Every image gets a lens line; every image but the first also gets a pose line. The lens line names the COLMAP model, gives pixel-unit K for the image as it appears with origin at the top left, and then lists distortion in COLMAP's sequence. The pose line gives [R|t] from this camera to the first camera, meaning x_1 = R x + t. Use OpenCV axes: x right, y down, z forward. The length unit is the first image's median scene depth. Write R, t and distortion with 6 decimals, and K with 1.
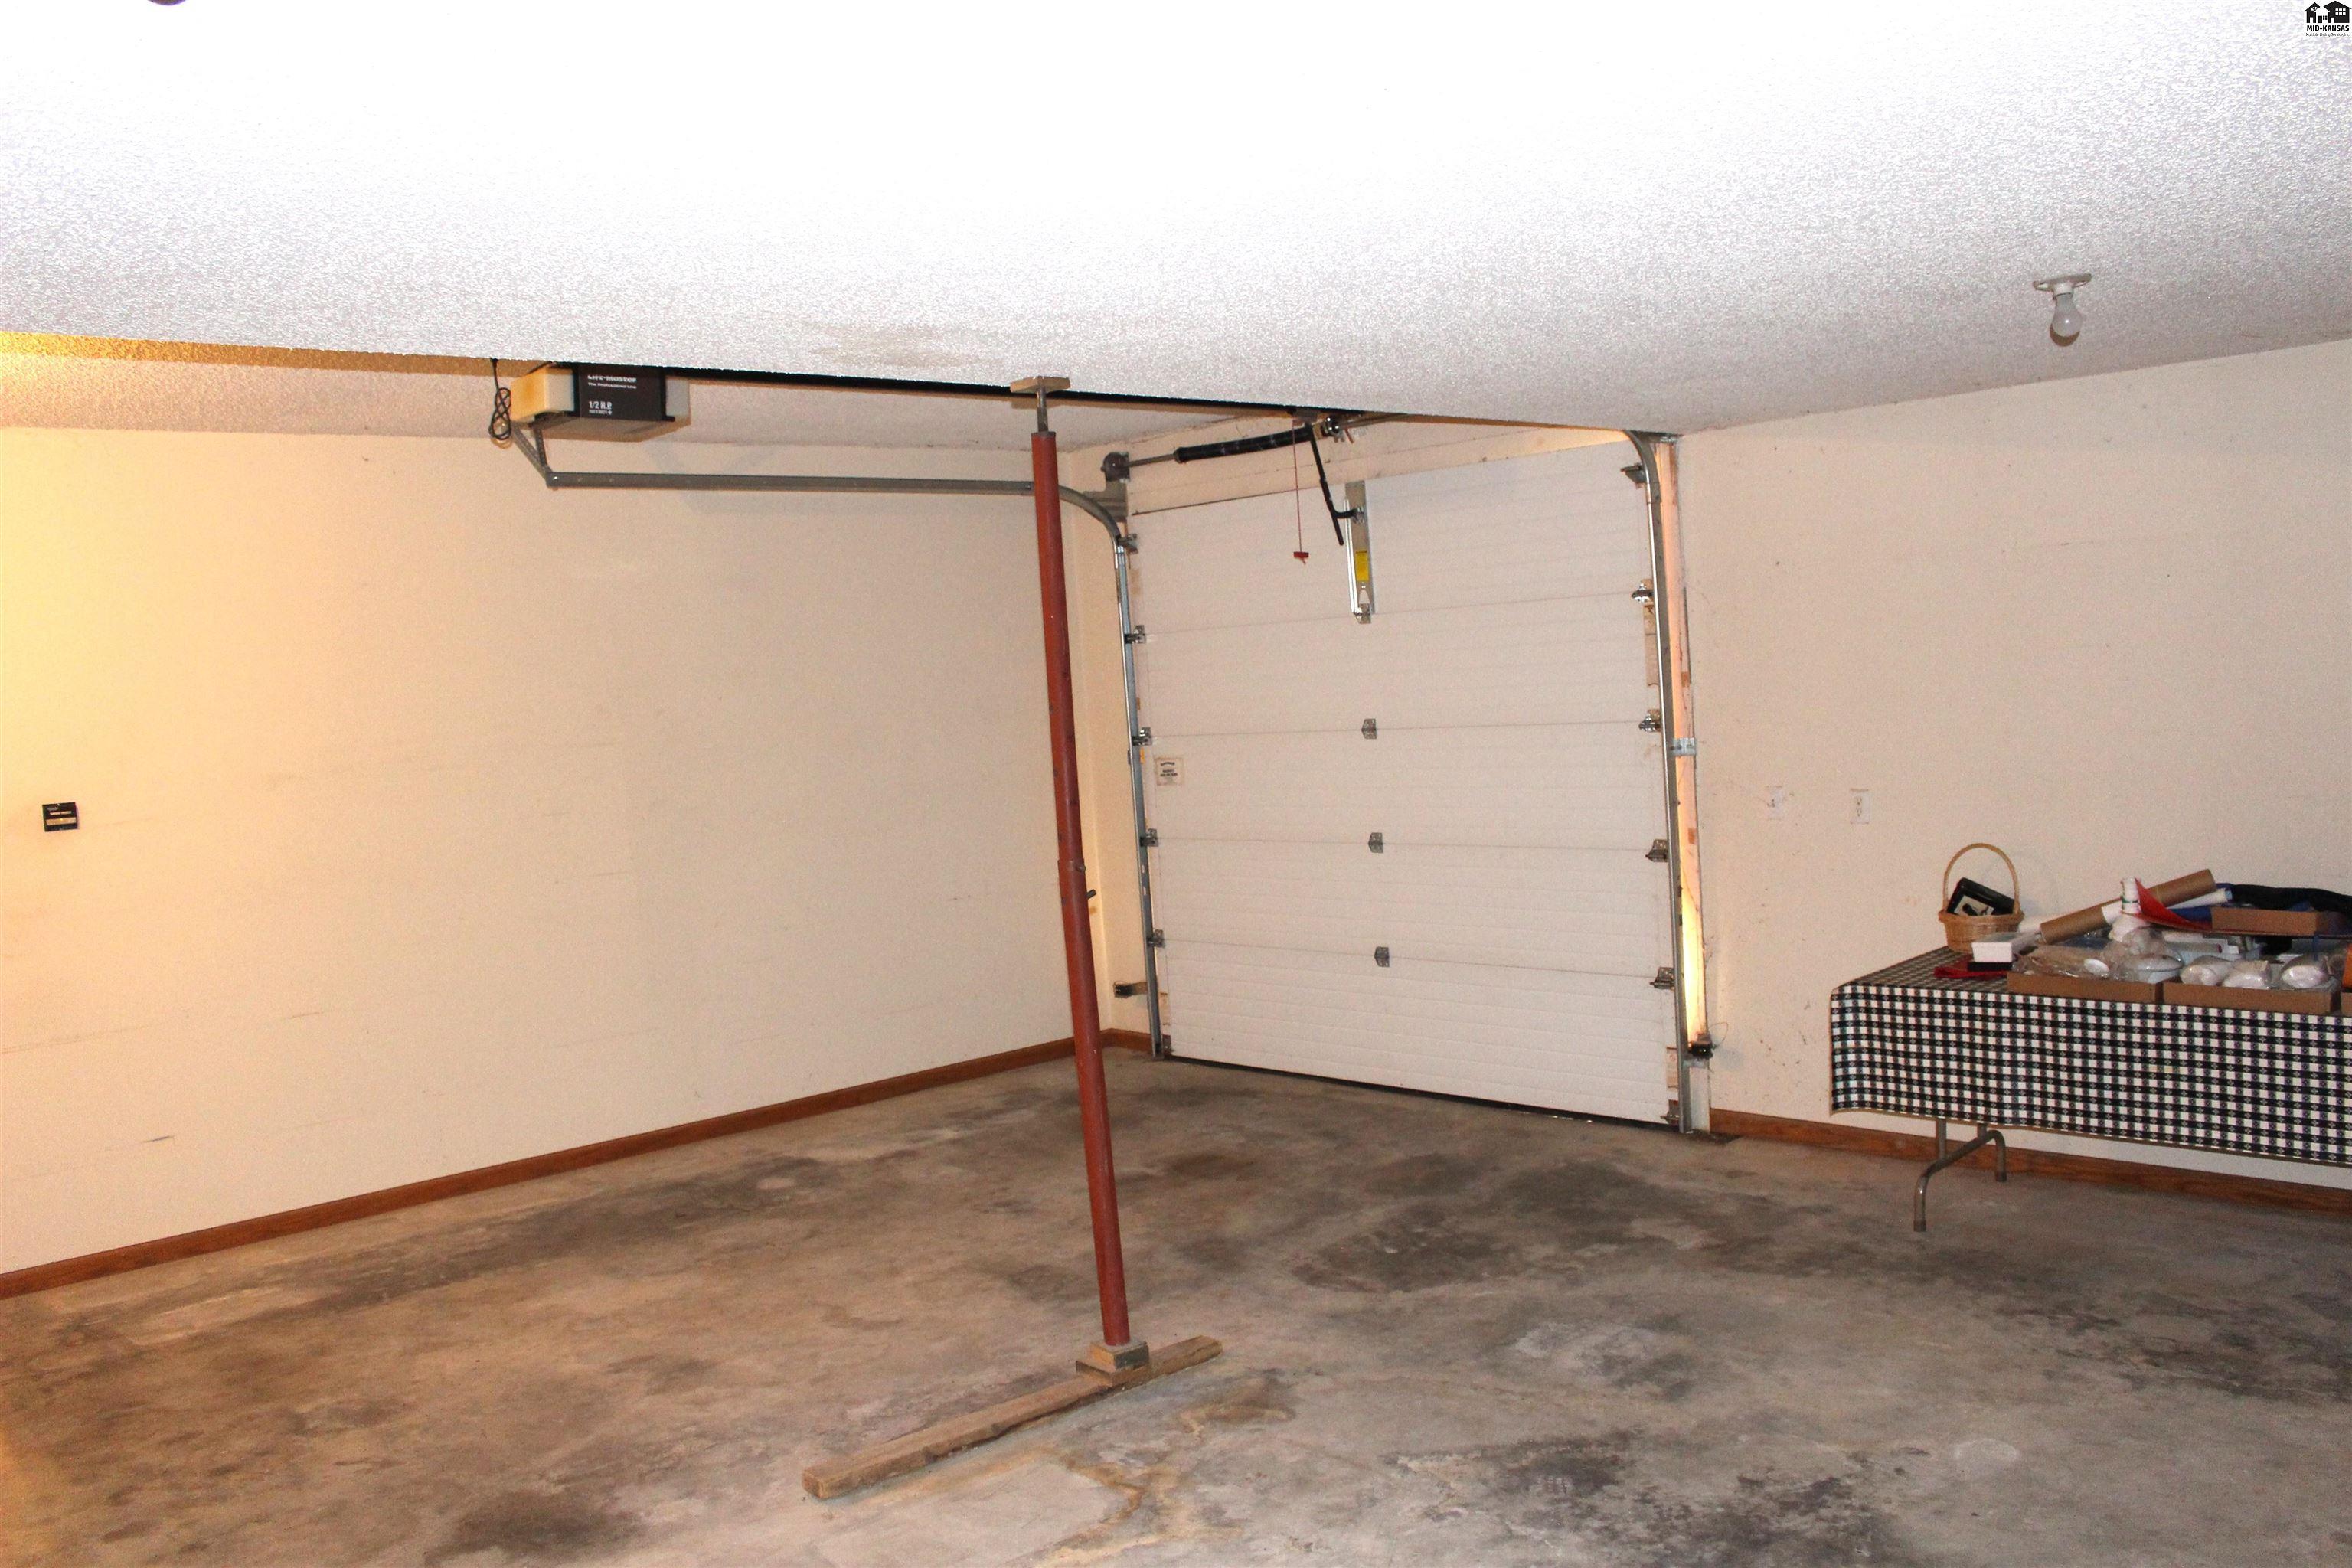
lens RADIAL K [[1960.8, 0, 1192.5], [0, 1960.8, 786.0], [0, 0, 1]] dist [-0.126352, 0.032203]
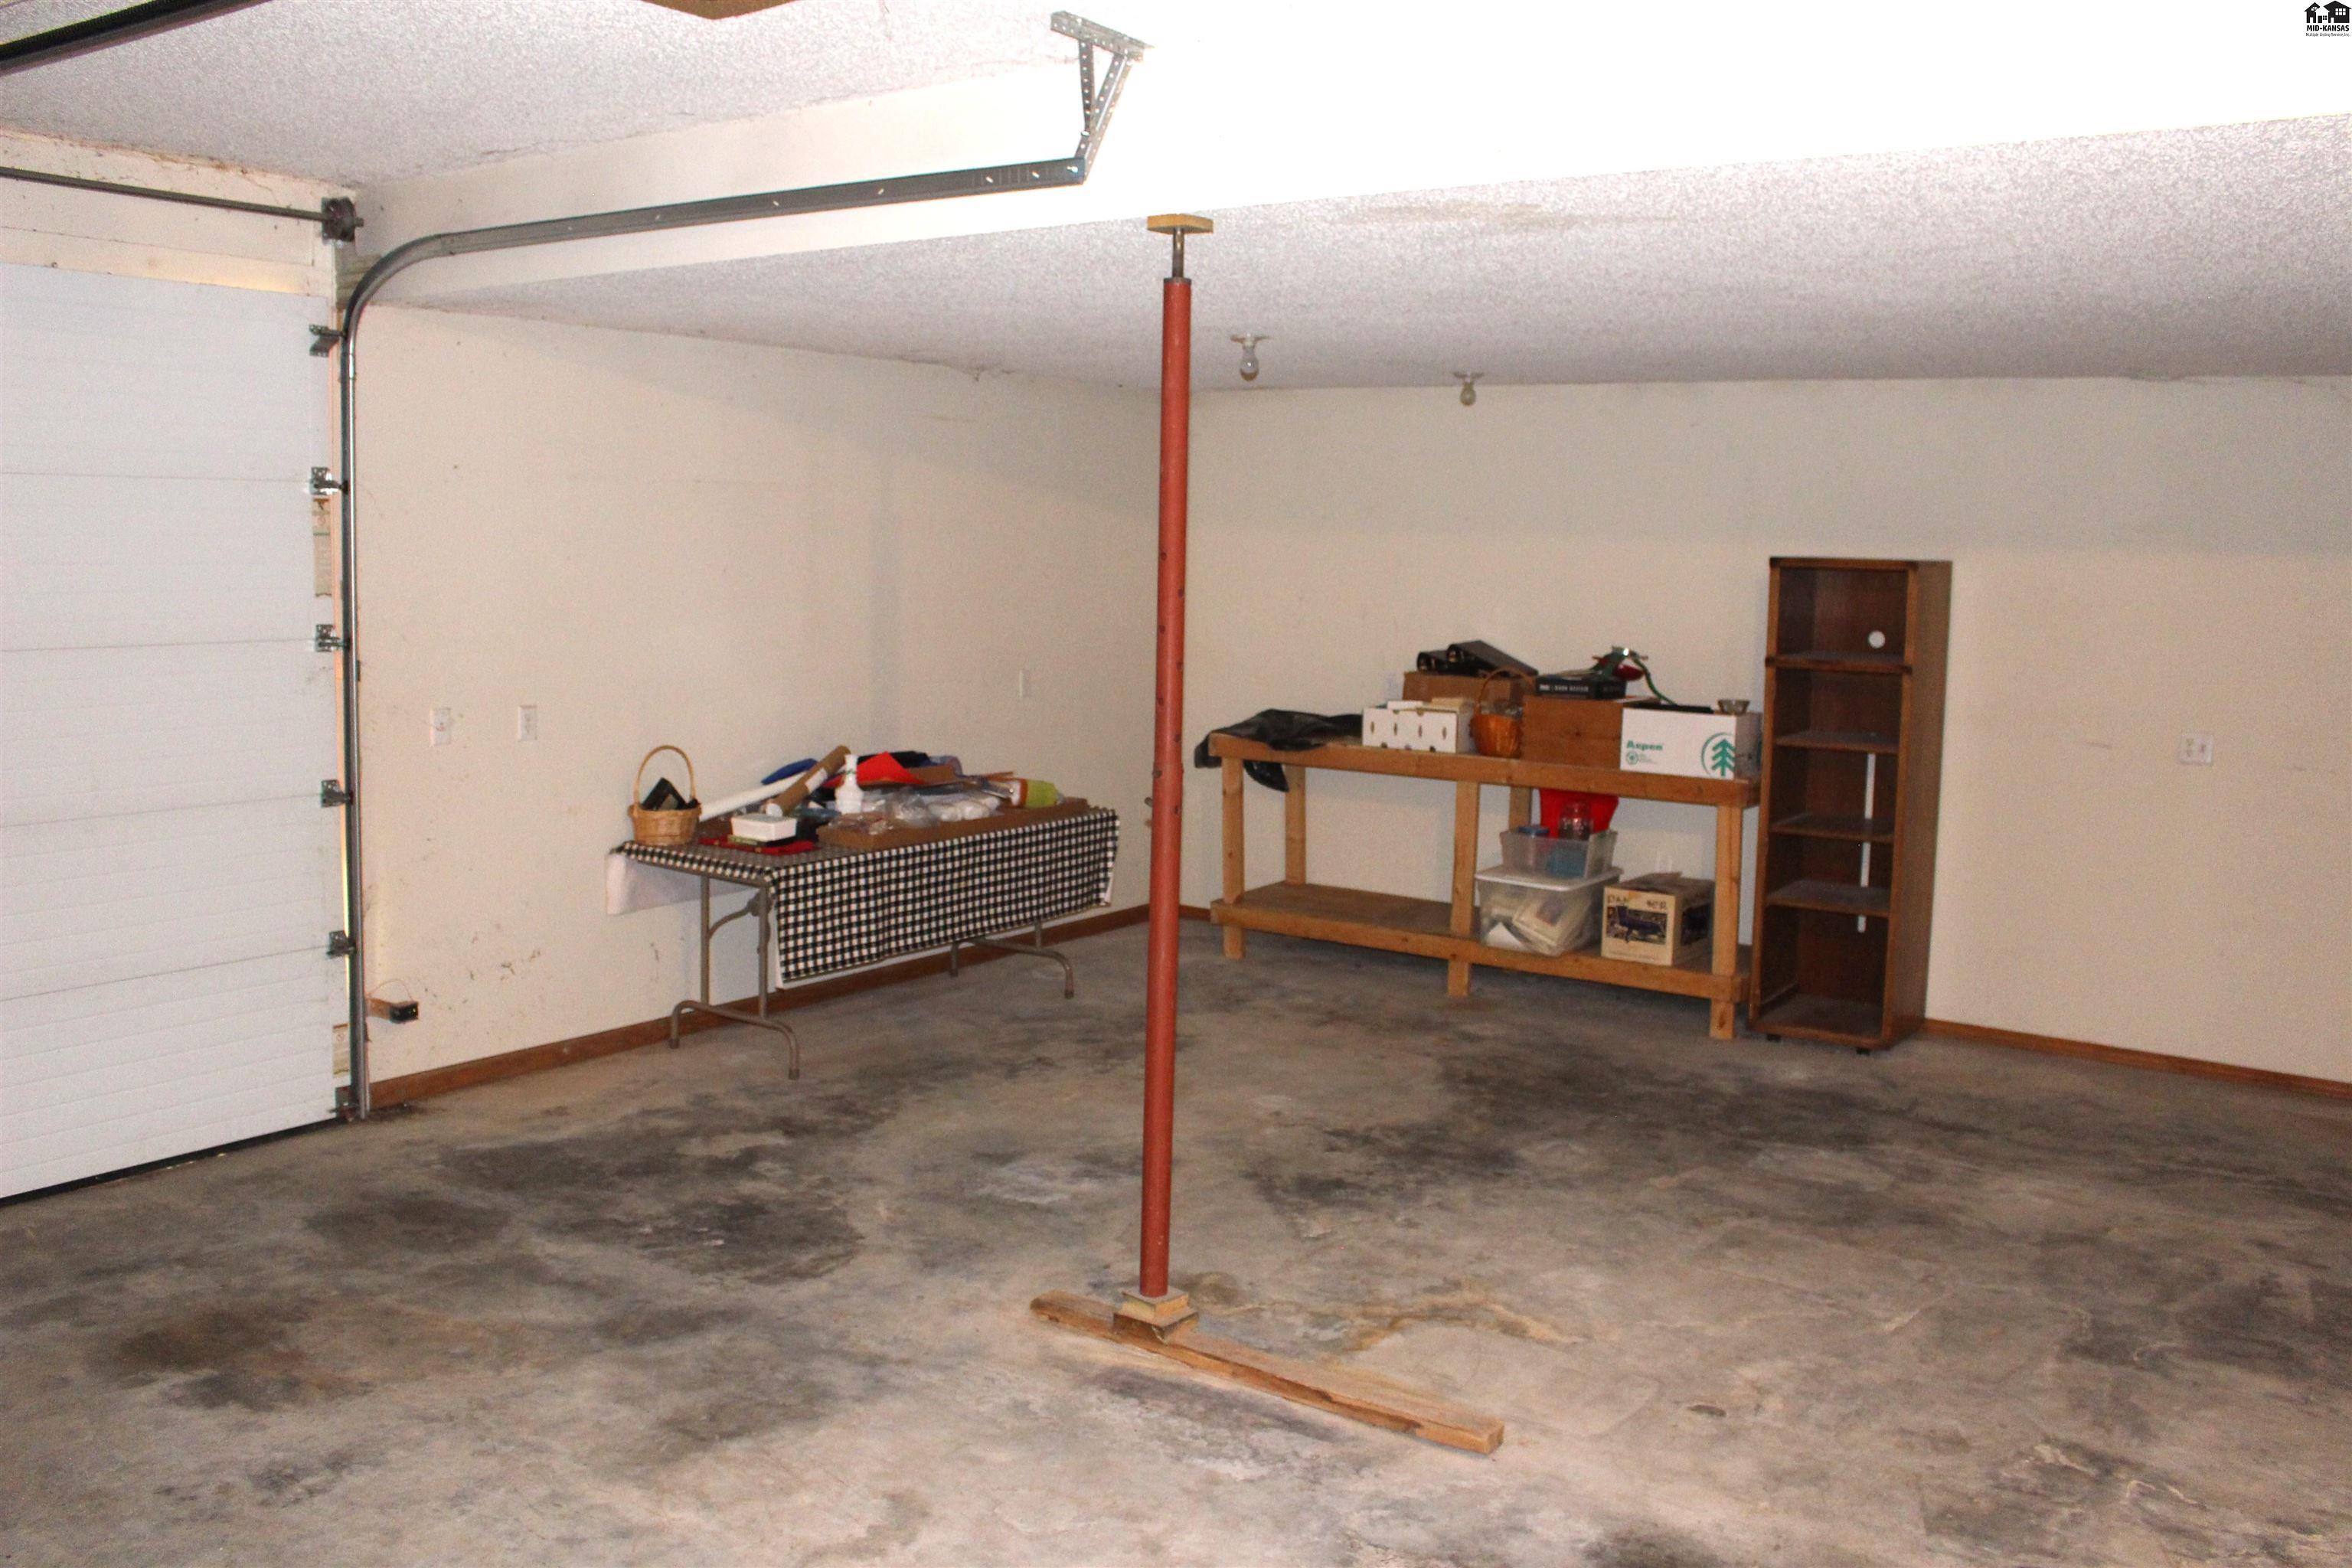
lens RADIAL K [[1960.8, 0, 1195.2], [0, 1960.8, 784.9], [0, 0, 1]] dist [-0.126352, 0.032203]
pose [[-0.204802, -0.061298, 0.976882, -0.798779], [0.048819, 0.996155, 0.072742, -0.015204], [-0.977585, 0.062588, -0.201022, 0.995594]]
